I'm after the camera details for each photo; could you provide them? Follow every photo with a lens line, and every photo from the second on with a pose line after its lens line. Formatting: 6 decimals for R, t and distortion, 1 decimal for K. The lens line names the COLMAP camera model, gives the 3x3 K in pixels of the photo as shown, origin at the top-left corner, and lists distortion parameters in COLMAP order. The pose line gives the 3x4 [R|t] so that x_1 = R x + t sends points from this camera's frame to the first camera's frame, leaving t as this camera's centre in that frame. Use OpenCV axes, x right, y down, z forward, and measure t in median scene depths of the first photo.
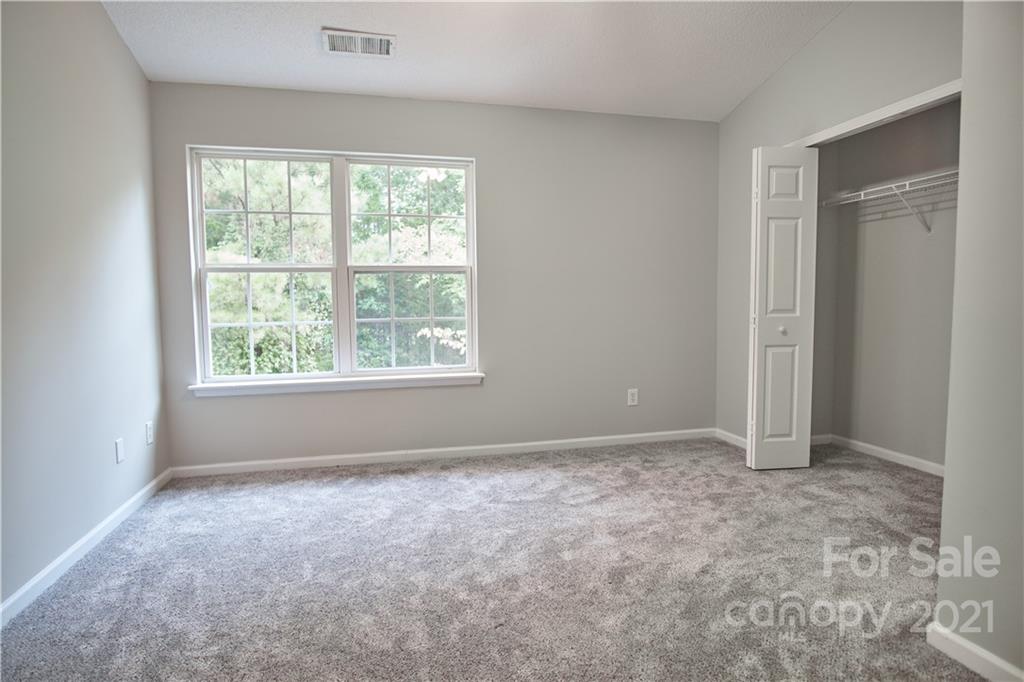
lens RADIAL K [[545.7, 0, 512.0], [0, 545.7, 341.0], [0, 0, 1]] dist [-0.000799, -0.000642]
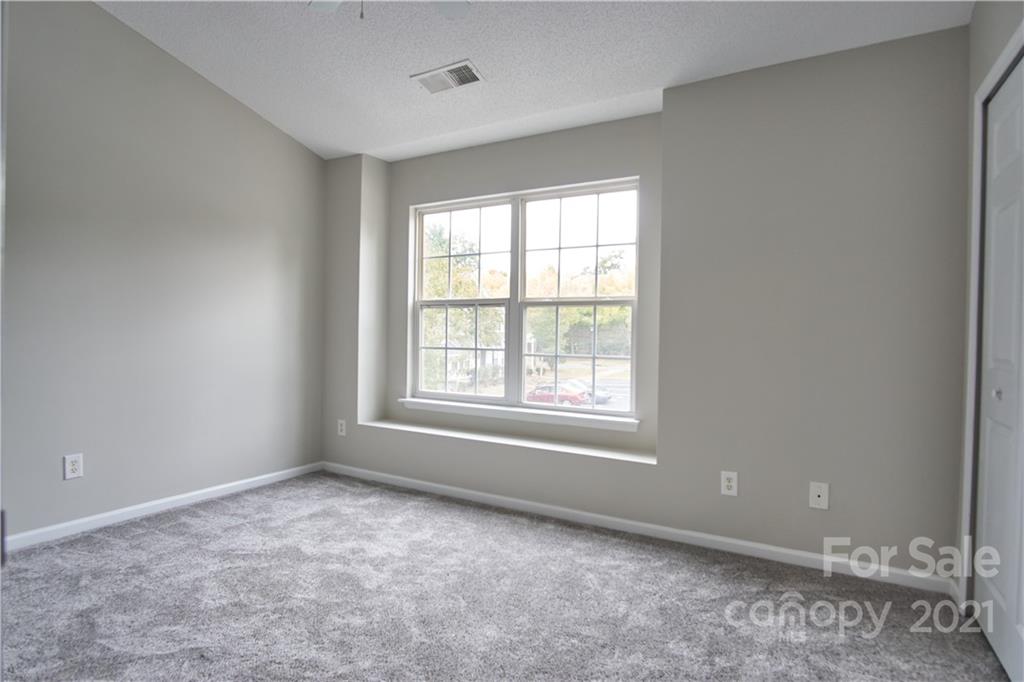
lens RADIAL K [[545.7, 0, 512.0], [0, 545.7, 341.0], [0, 0, 1]] dist [-0.000799, -0.000642]
pose [[0.717672, 0.034202, -0.695541, 0.446155], [-0.076035, 0.996670, -0.029444, -0.030874], [0.692218, 0.074017, 0.717883, 0.274678]]
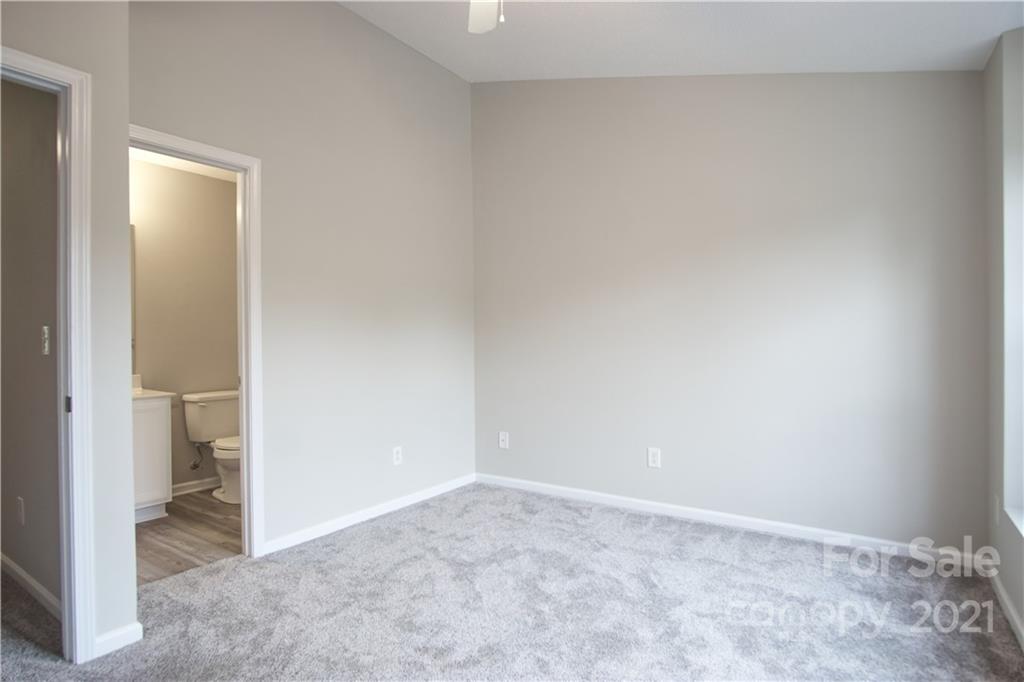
lens RADIAL K [[545.7, 0, 512.0], [0, 545.7, 341.0], [0, 0, 1]] dist [-0.000799, -0.000642]
pose [[-0.757521, 0.015825, -0.652619, 0.304472], [-0.026488, 0.998138, 0.054949, -0.074459], [0.652273, 0.058912, -0.755691, 0.868847]]
